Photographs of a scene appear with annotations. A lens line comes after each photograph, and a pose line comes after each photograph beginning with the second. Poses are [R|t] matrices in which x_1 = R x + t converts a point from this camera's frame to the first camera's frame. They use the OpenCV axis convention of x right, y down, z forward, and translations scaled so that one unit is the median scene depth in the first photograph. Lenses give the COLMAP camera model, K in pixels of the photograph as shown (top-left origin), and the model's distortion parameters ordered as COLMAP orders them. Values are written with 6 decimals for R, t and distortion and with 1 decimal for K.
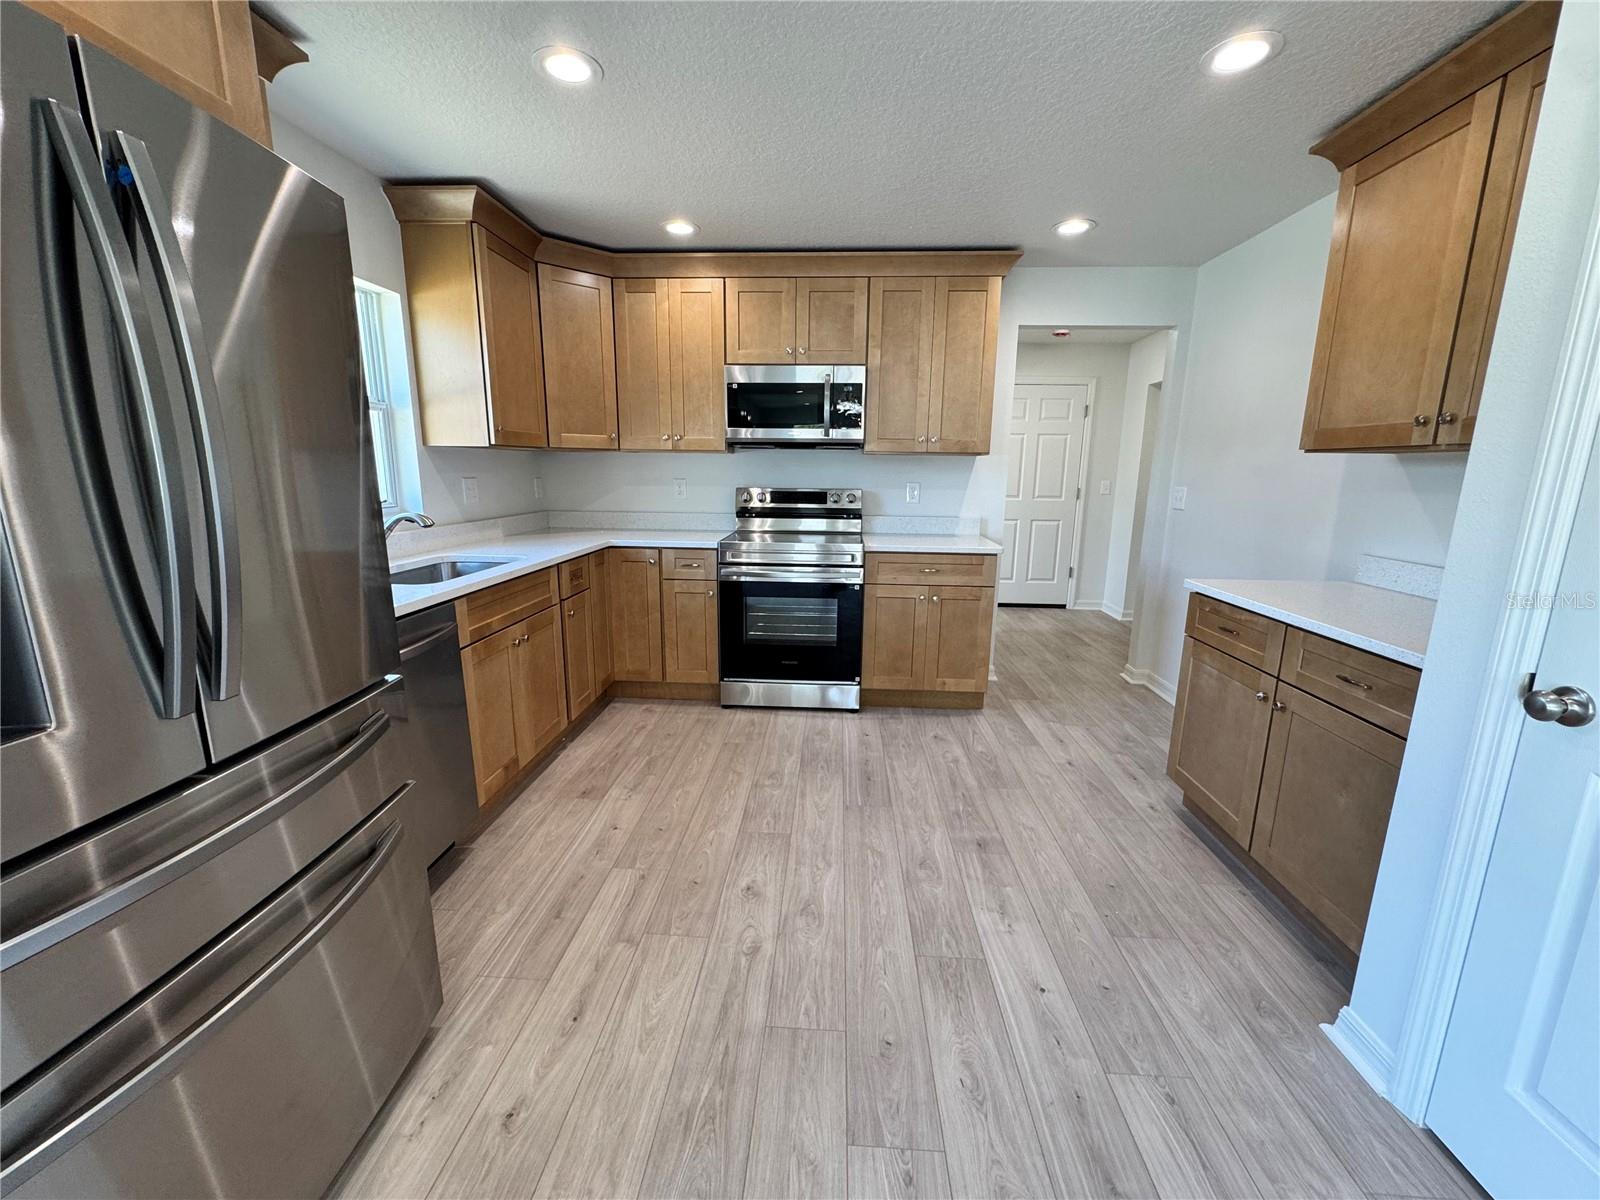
lens RADIAL K [[640.2, 0, 800.6], [0, 640.2, 596.0], [0, 0, 1]] dist [-0.002661, 0.000752]
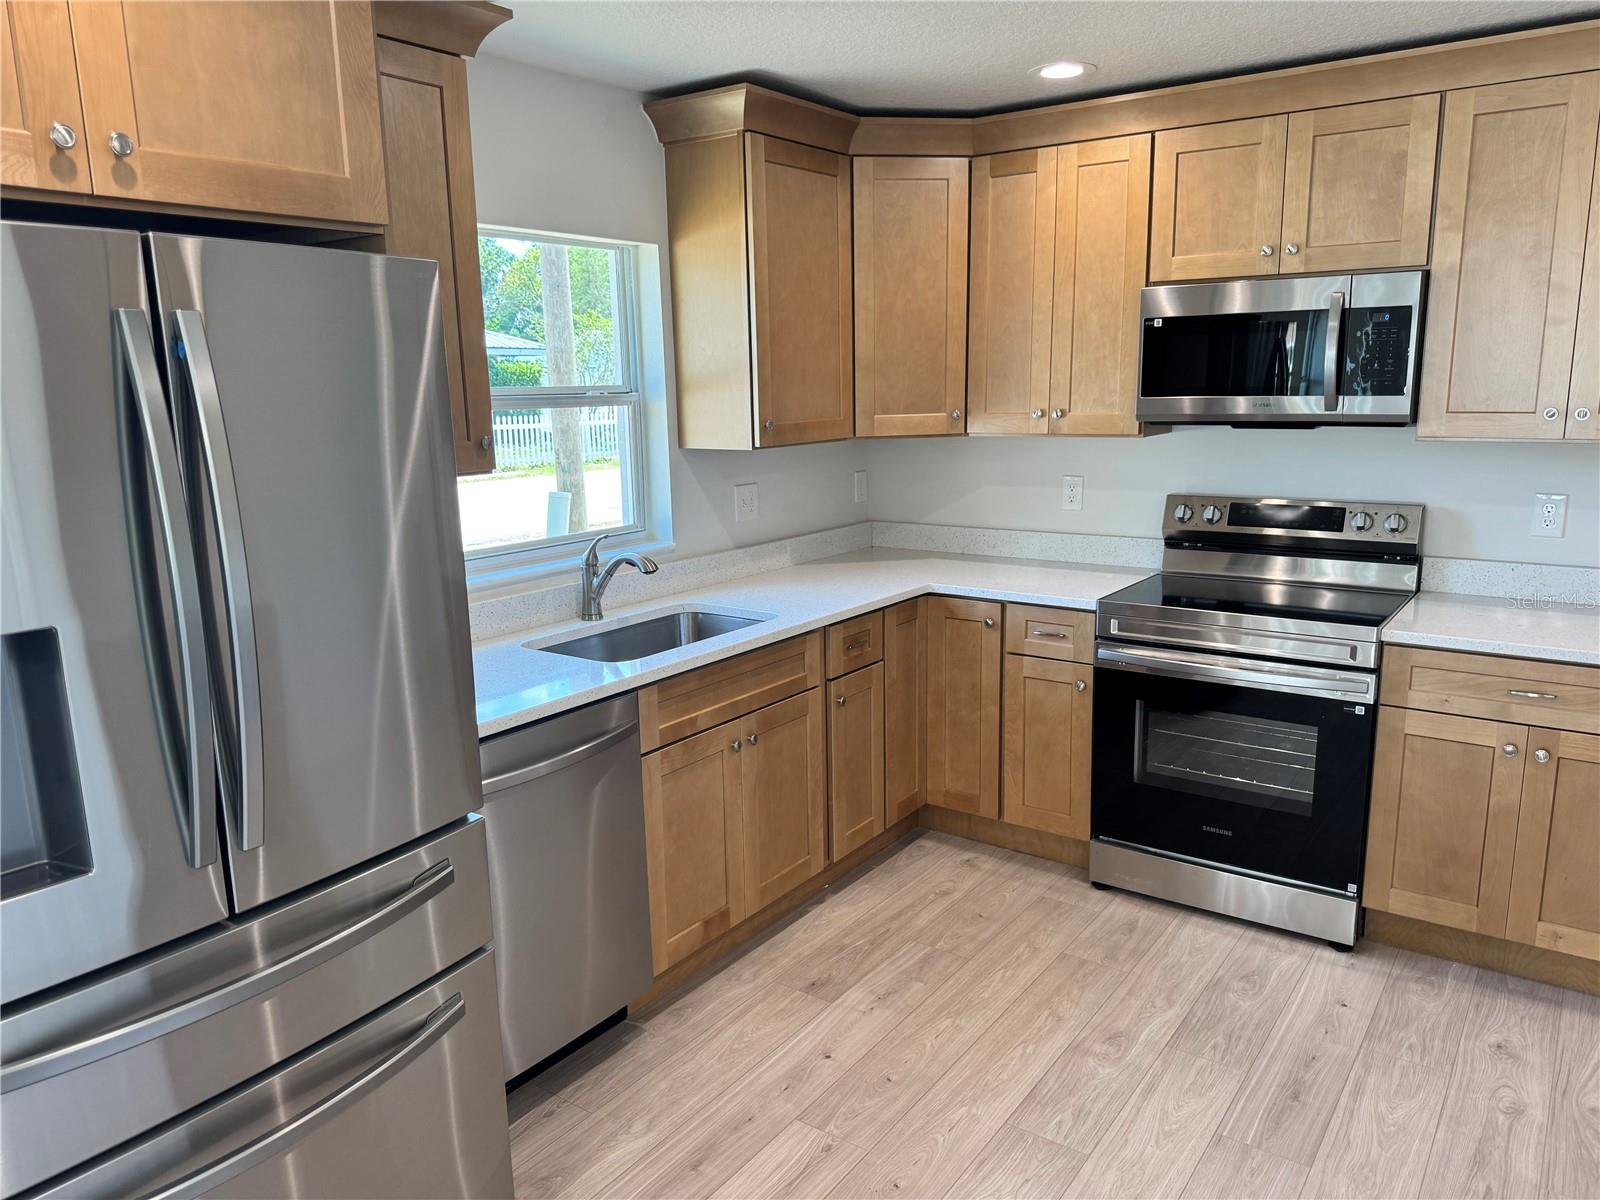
lens RADIAL K [[1125.5, 0, 803.0], [0, 1125.5, 602.0], [0, 0, 1]] dist [0.058294, -0.078175]
pose [[0.845447, 0.077916, -0.528345, 0.192912], [-0.077601, 0.996723, 0.022813, -0.089774], [0.528391, 0.021713, 0.848723, -0.002845]]
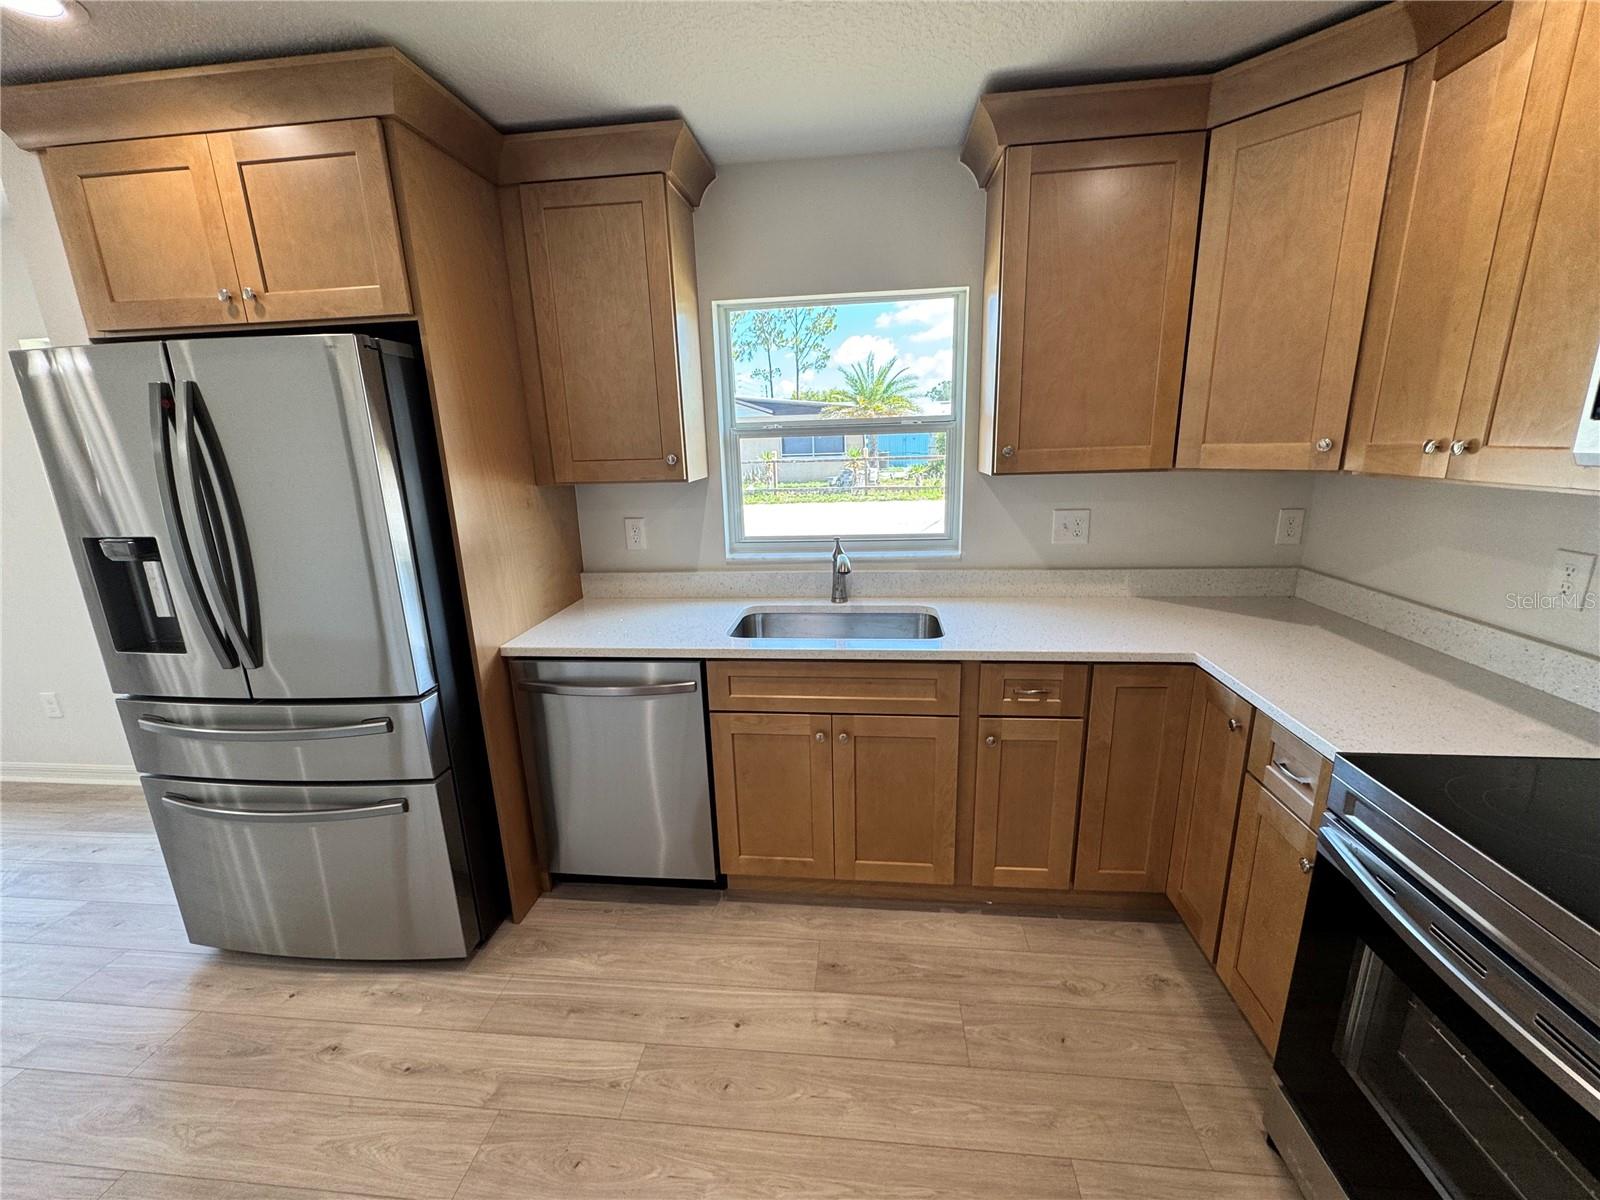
lens RADIAL K [[640.2, 0, 802.8], [0, 640.2, 597.4], [0, 0, 1]] dist [-0.002661, 0.000752]
pose [[-0.043259, 0.233265, -0.971451, 0.220495], [-0.168432, 0.956740, 0.237233, -0.211121], [0.984764, 0.173886, -0.002098, 0.724643]]
